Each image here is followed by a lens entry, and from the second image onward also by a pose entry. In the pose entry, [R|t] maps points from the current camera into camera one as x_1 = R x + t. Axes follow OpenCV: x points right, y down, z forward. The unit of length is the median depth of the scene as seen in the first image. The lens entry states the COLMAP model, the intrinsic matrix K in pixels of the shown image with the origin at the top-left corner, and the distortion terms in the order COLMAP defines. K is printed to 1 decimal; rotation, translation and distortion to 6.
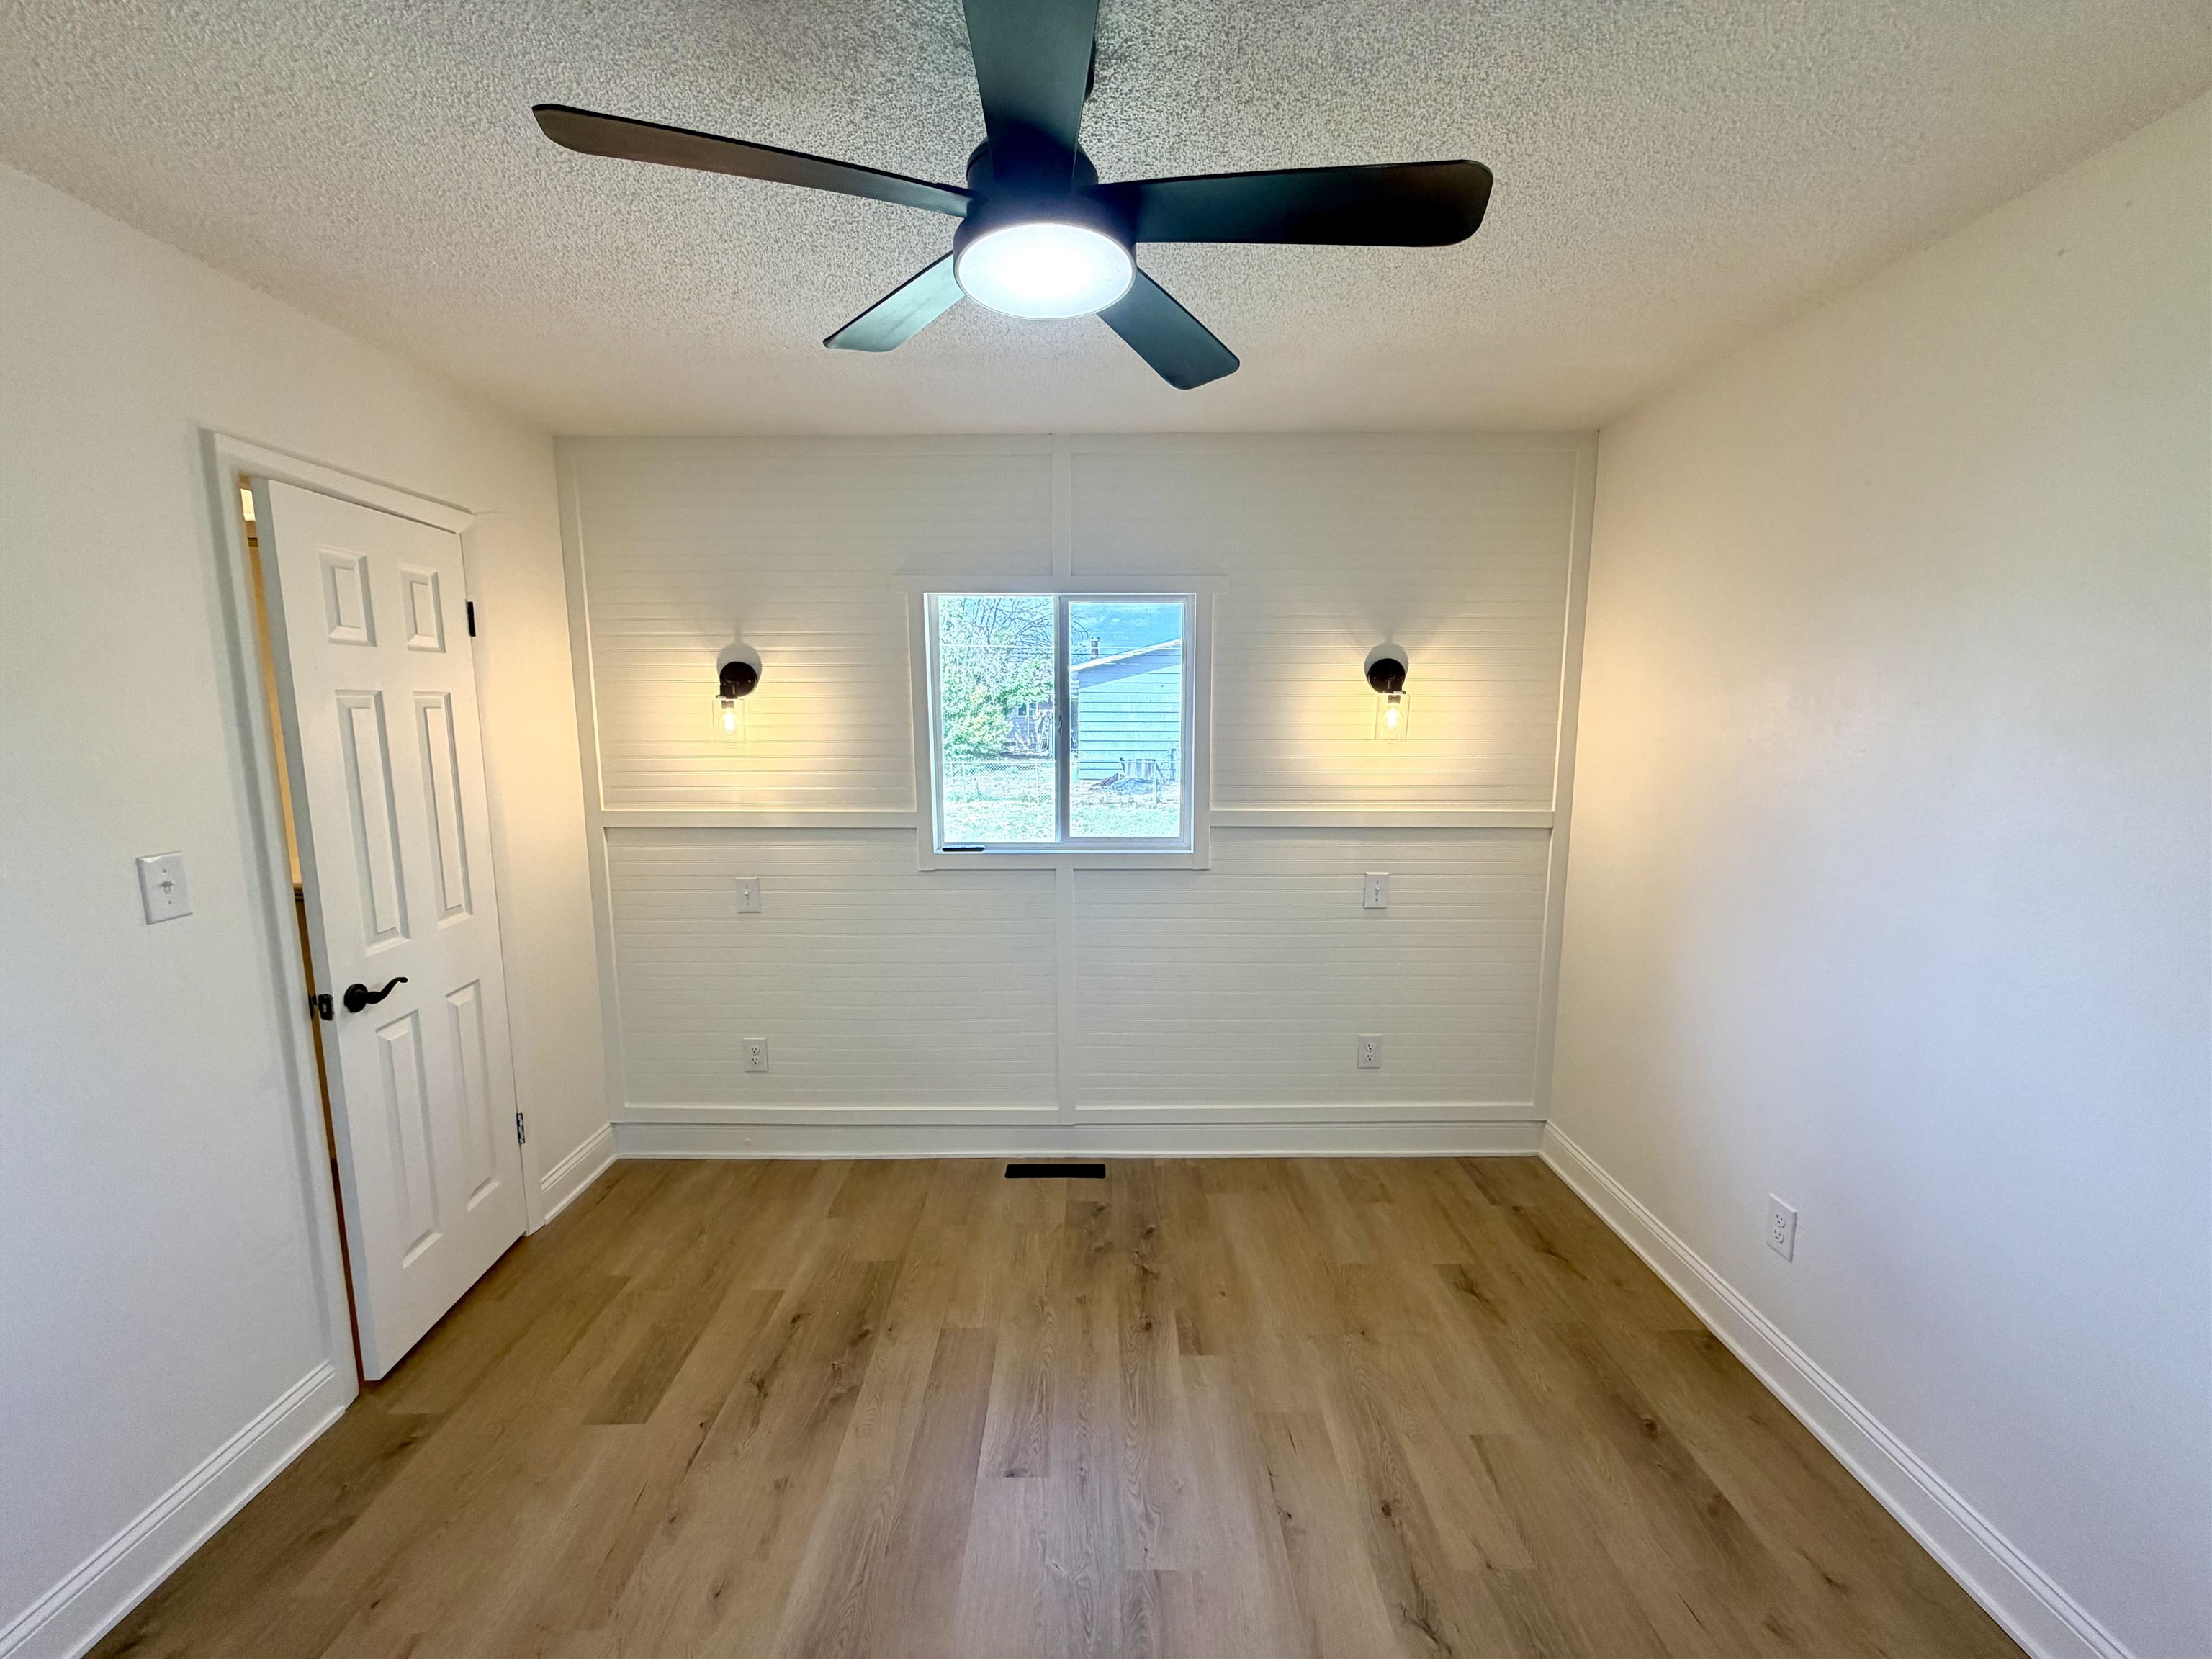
lens RADIAL K [[890.7, 0, 1106.0], [0, 890.7, 829.5], [0, 0, 1]] dist [0.009351, -0.004387]
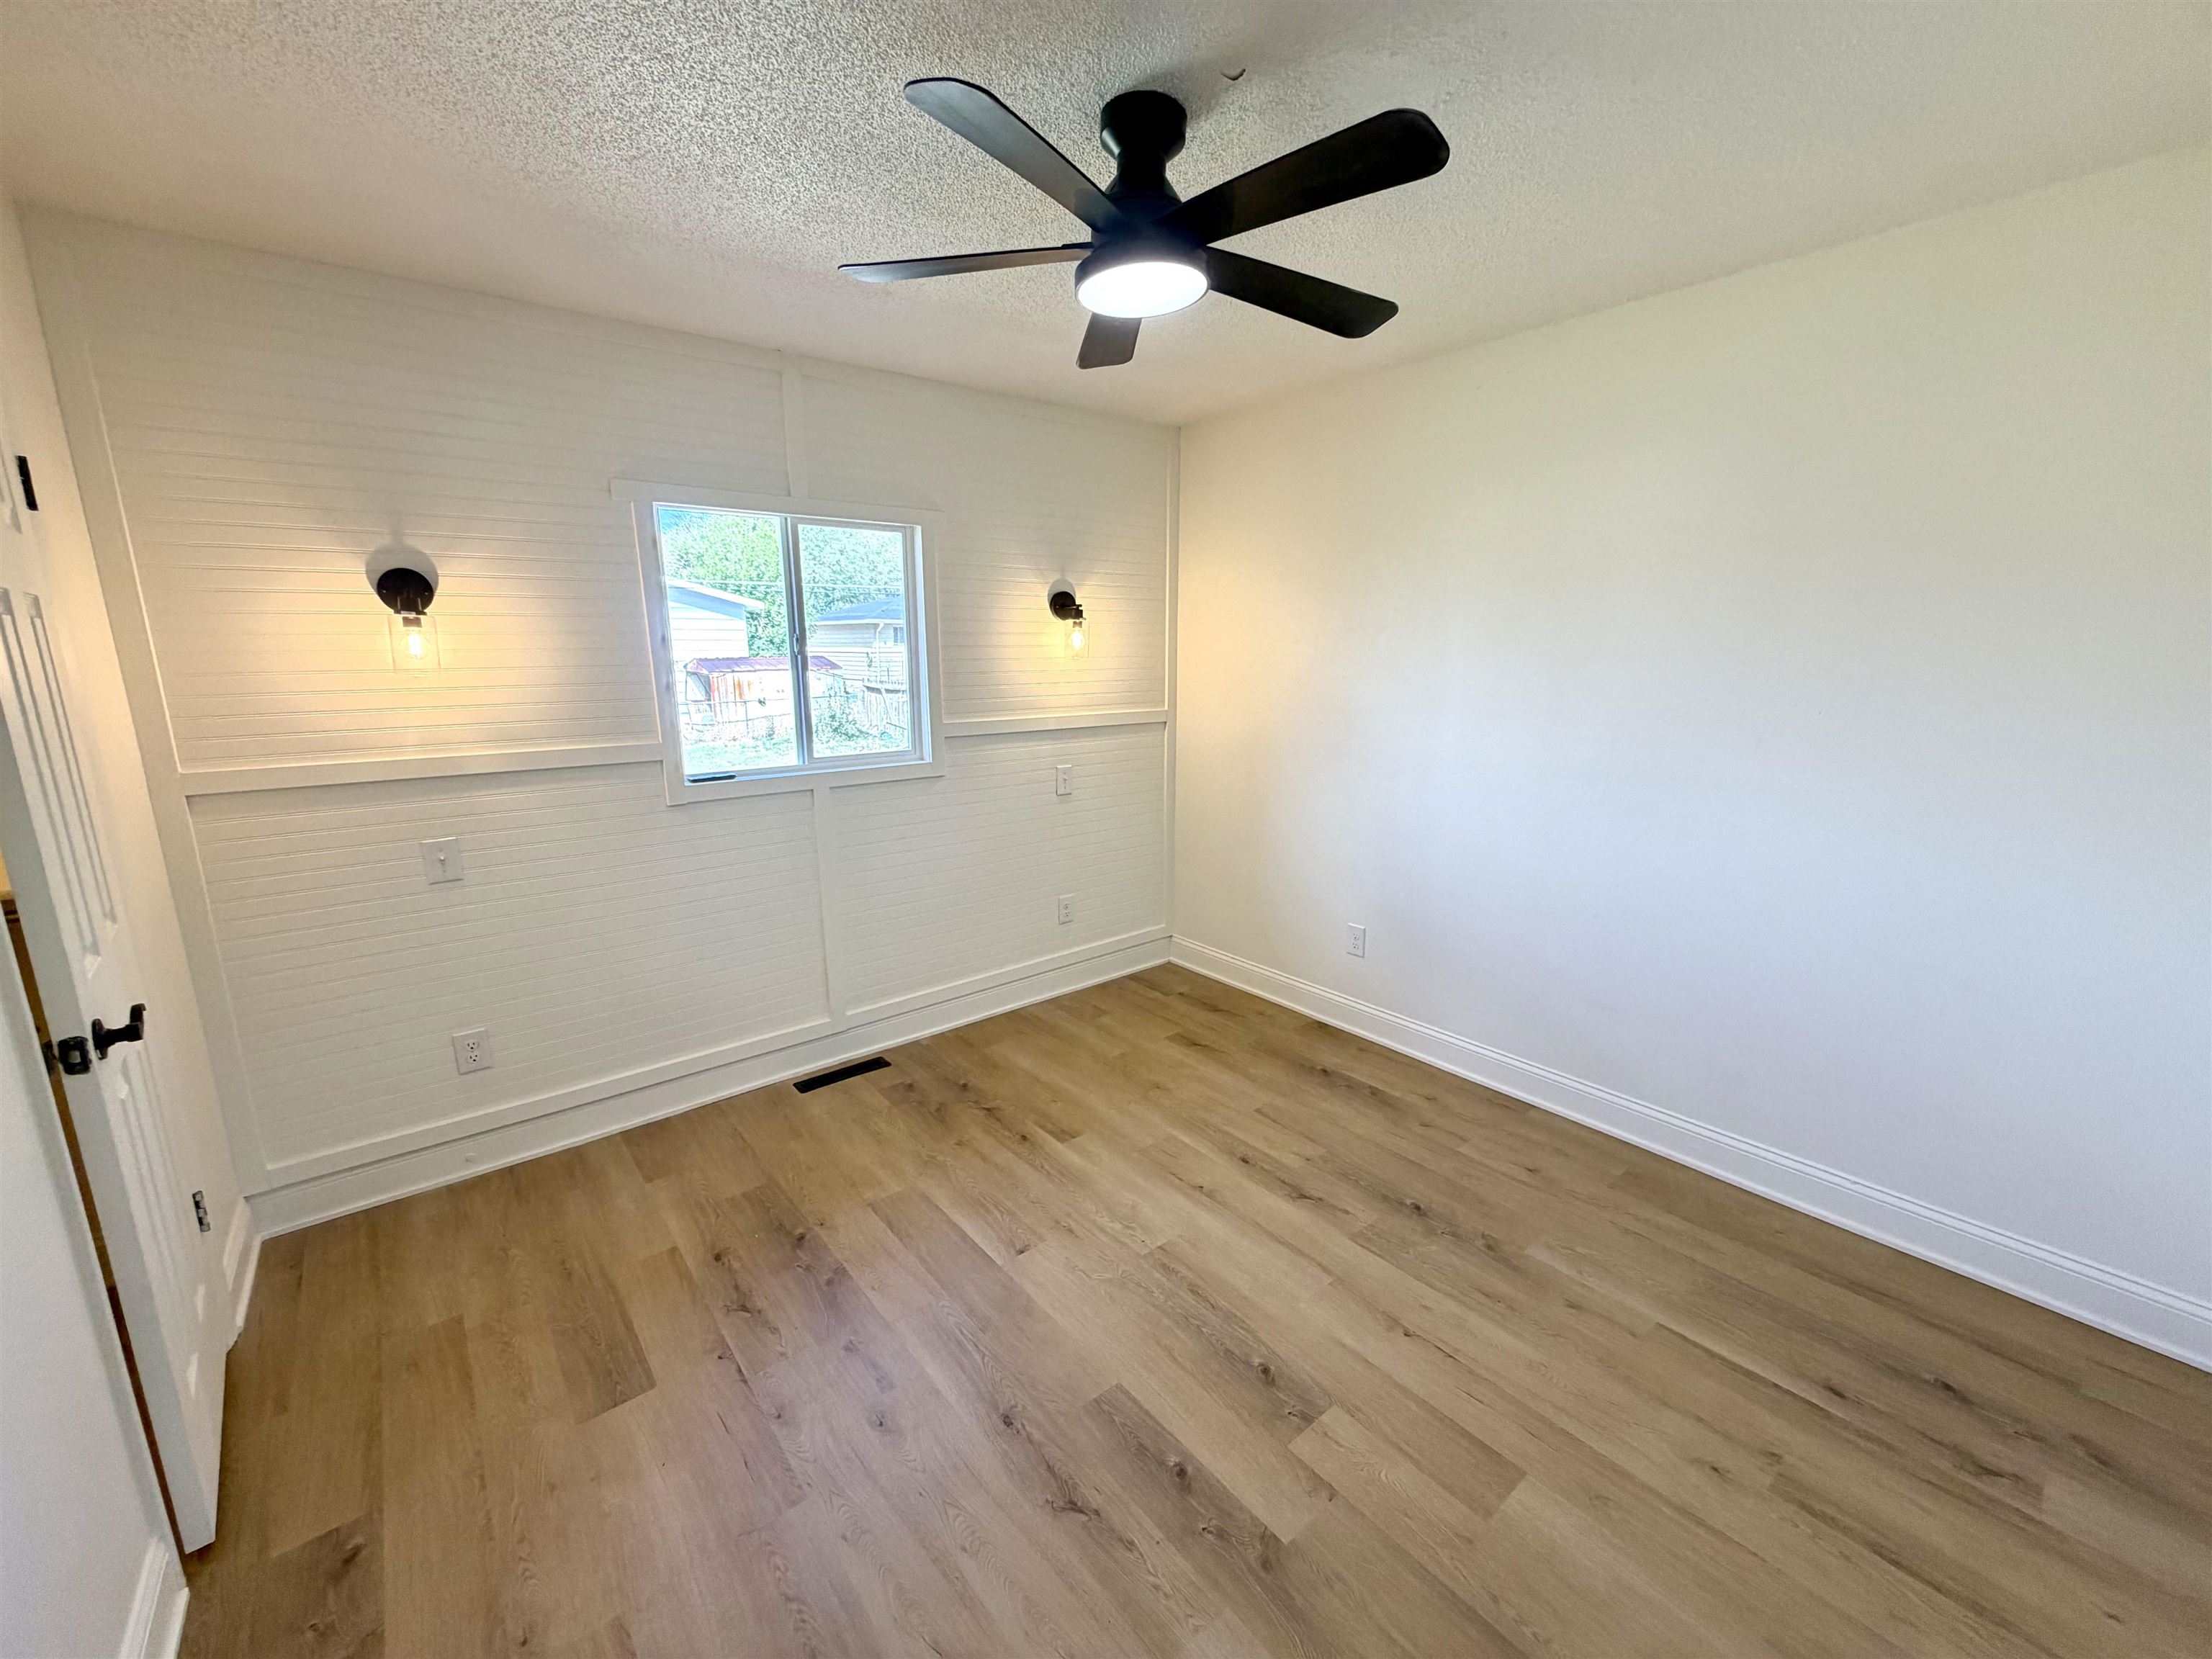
lens RADIAL K [[894.7, 0, 1106.0], [0, 894.7, 829.5], [0, 0, 1]] dist [0.009873, 0.000086]
pose [[0.778091, -0.131742, 0.614182, -0.465896], [0.090653, 0.991075, 0.097739, 0.021285], [-0.621576, -0.020373, 0.783089, -0.021421]]
